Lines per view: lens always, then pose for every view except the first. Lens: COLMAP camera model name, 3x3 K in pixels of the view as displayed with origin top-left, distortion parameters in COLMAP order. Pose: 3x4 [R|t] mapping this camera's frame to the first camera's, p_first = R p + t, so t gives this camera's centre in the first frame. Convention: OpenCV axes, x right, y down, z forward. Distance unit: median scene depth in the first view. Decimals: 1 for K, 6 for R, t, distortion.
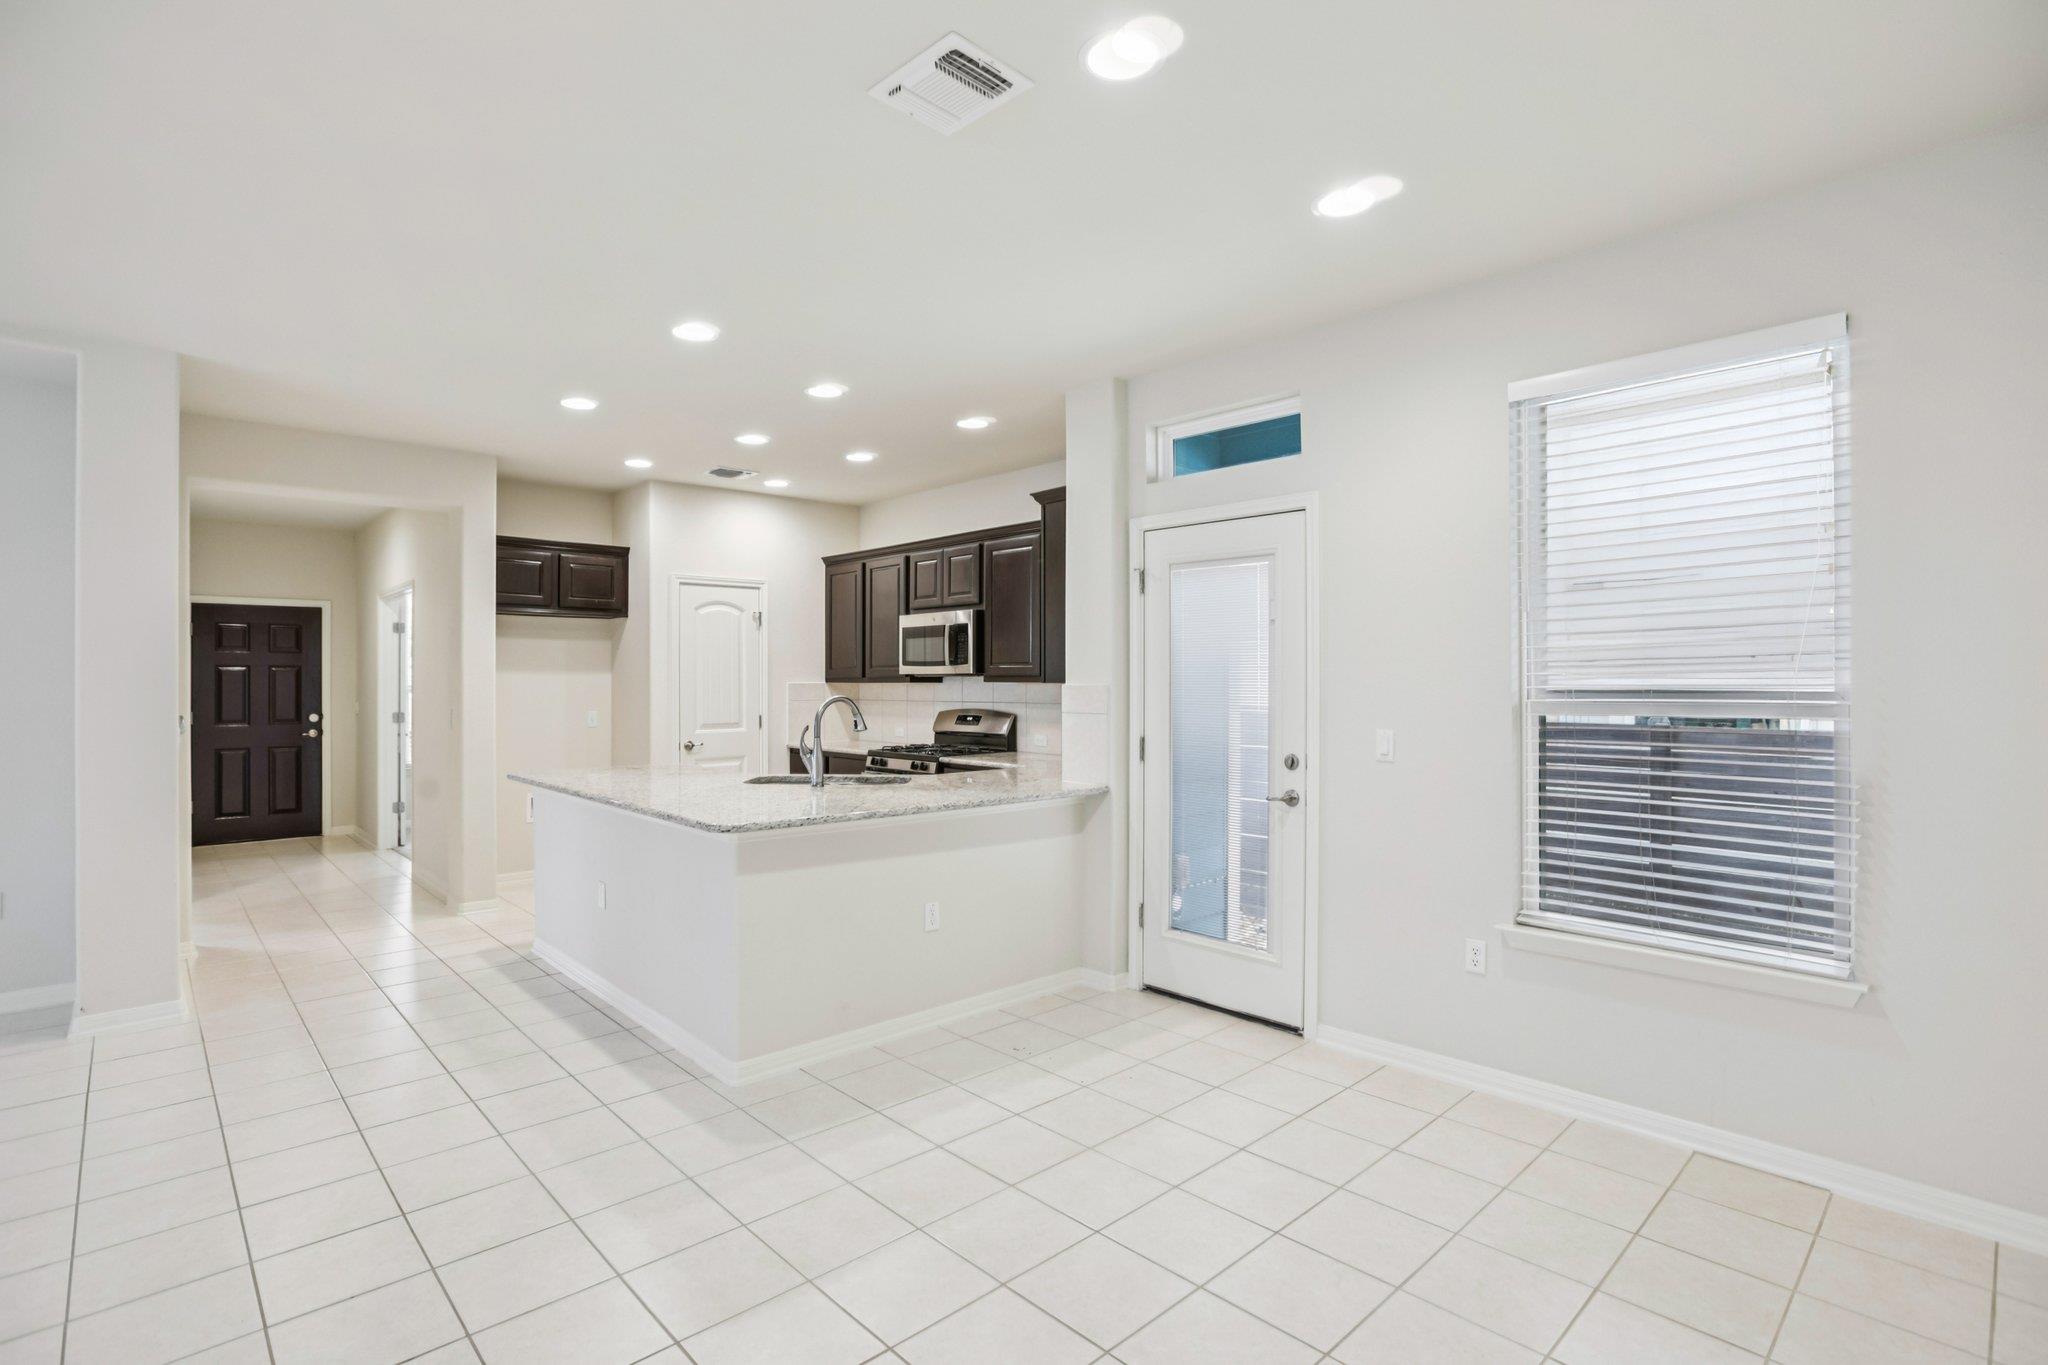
lens RADIAL K [[961.4, 0, 1019.6], [0, 961.4, 678.8], [0, 0, 1]] dist [-0.043731, 0.012001]
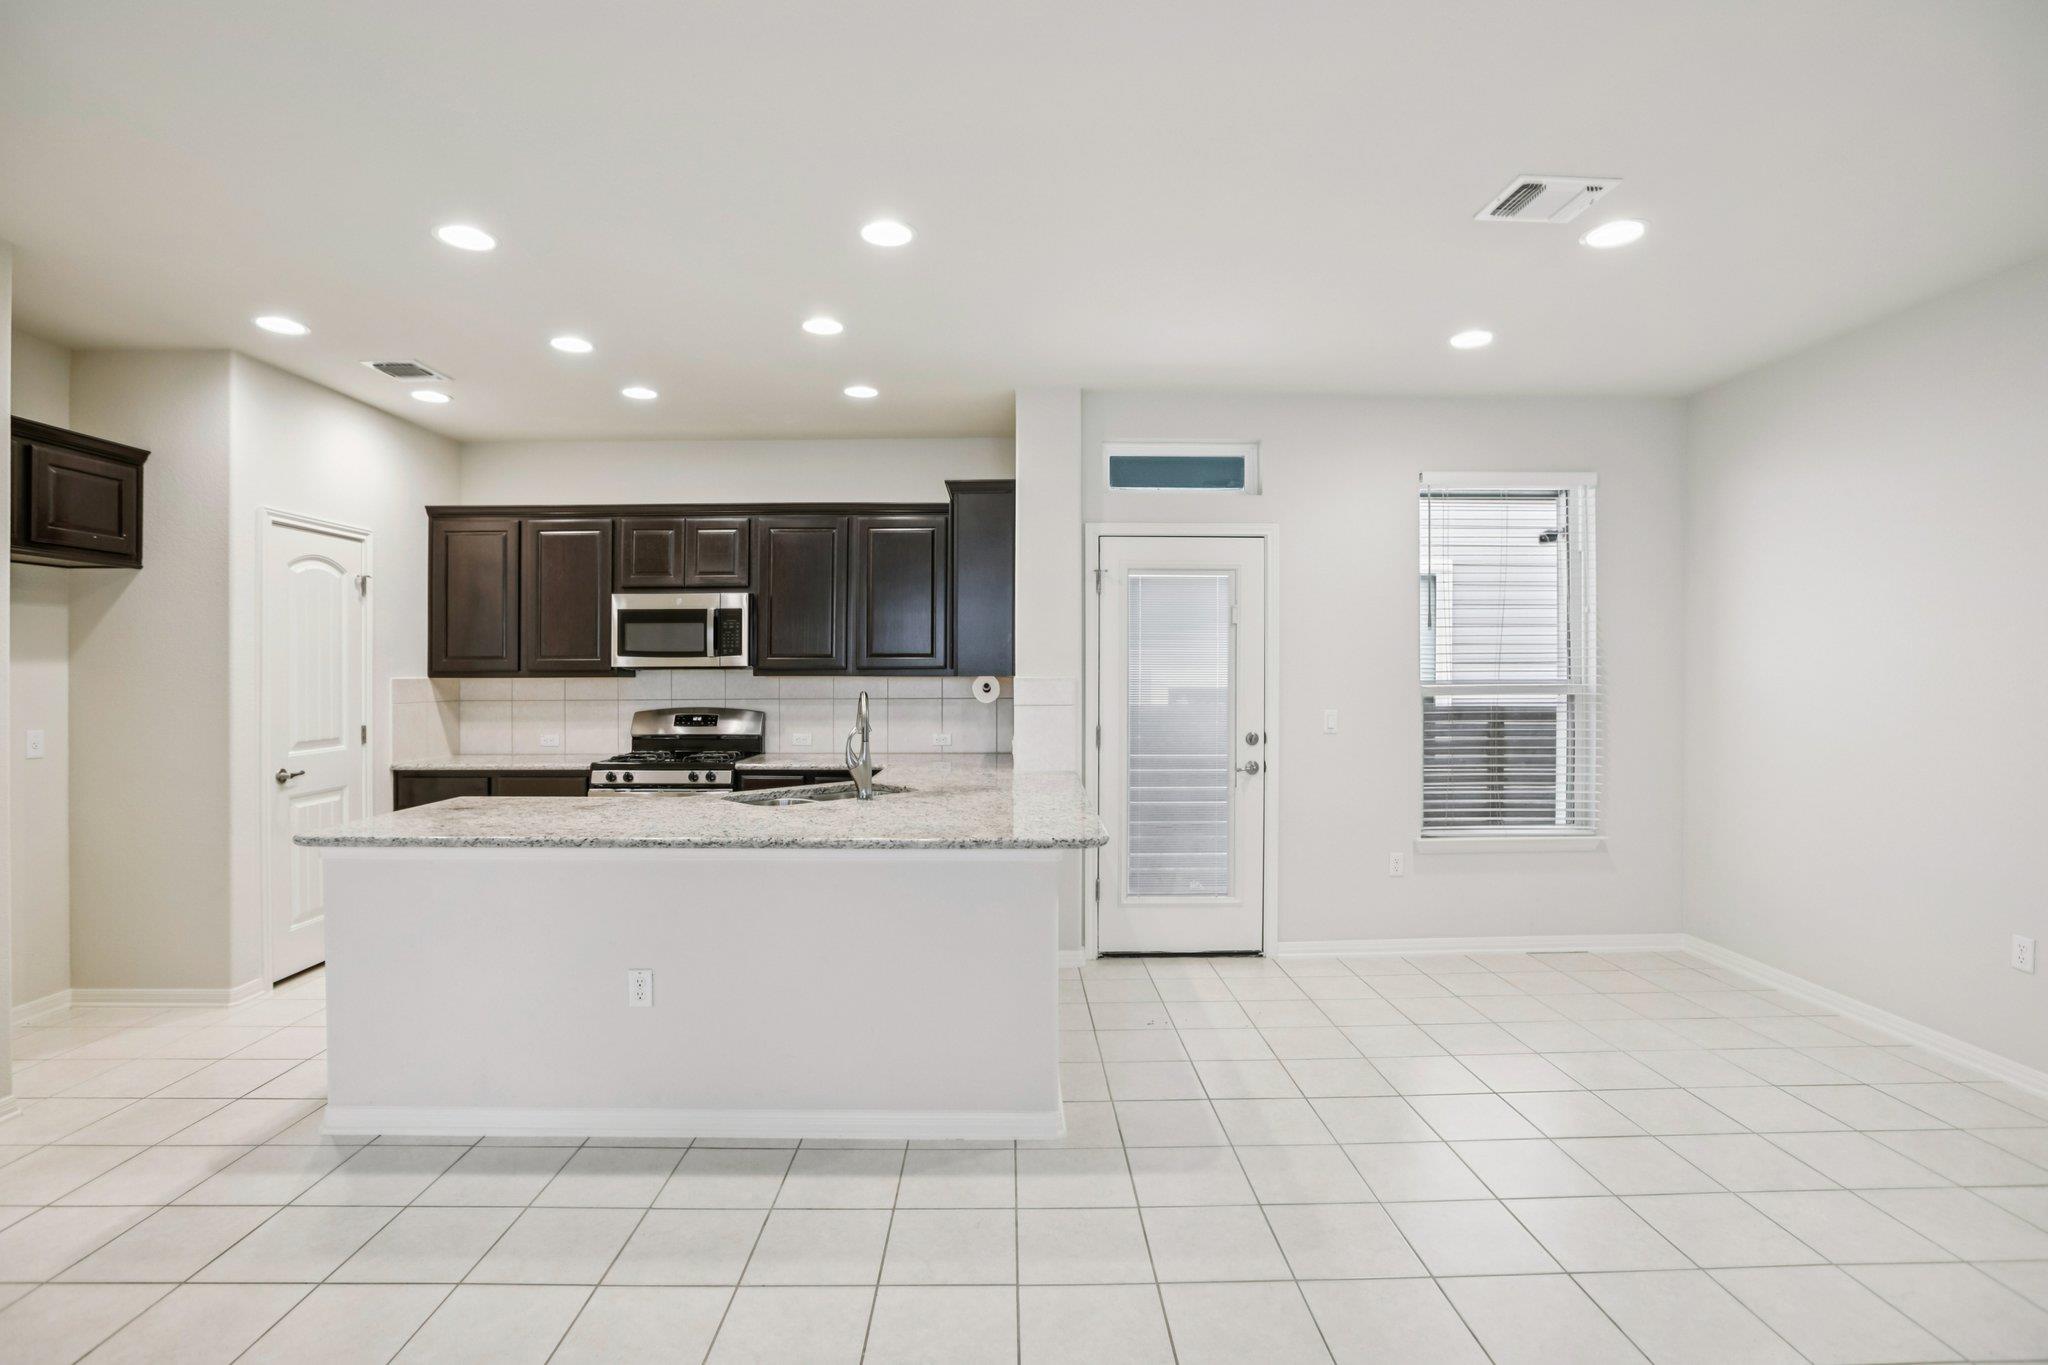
lens RADIAL K [[961.4, 0, 1012.6], [0, 961.4, 667.9], [0, 0, 1]] dist [-0.043731, 0.012001]
pose [[0.683065, 0.003547, 0.730349, -0.529465], [0.000788, 0.999984, -0.005594, 0.001148], [-0.730357, 0.004397, 0.683051, 0.236511]]
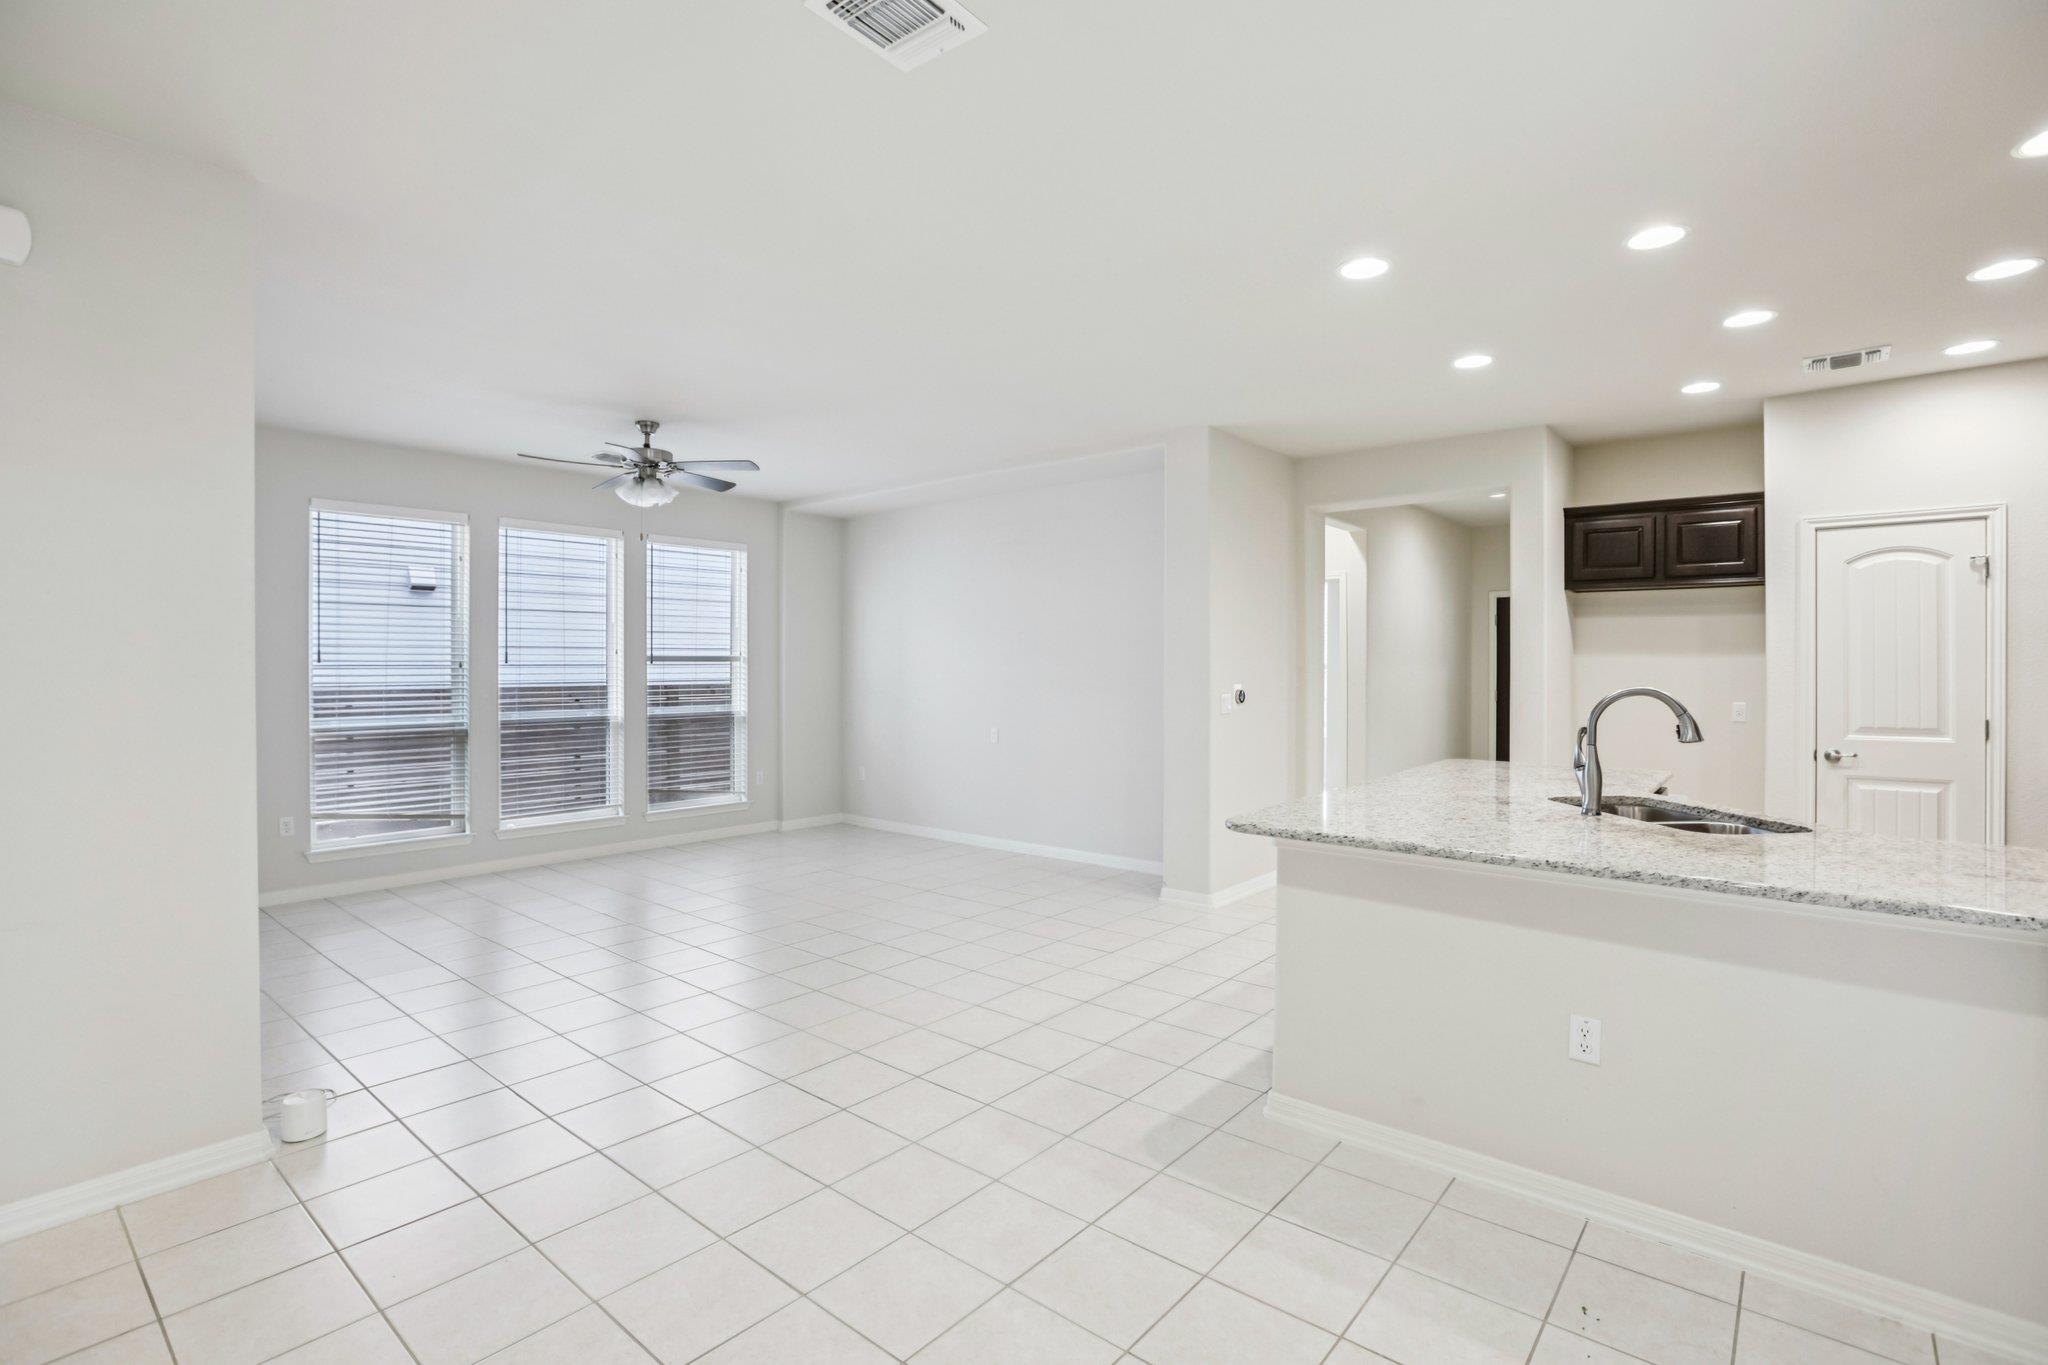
lens RADIAL K [[961.4, 0, 1031.7], [0, 961.4, 668.3], [0, 0, 1]] dist [-0.043731, 0.012001]
pose [[0.131514, 0.005817, -0.991297, 0.298450], [0.000547, 0.999982, 0.005940, 0.000513], [0.991314, -0.001324, 0.131509, 0.354737]]
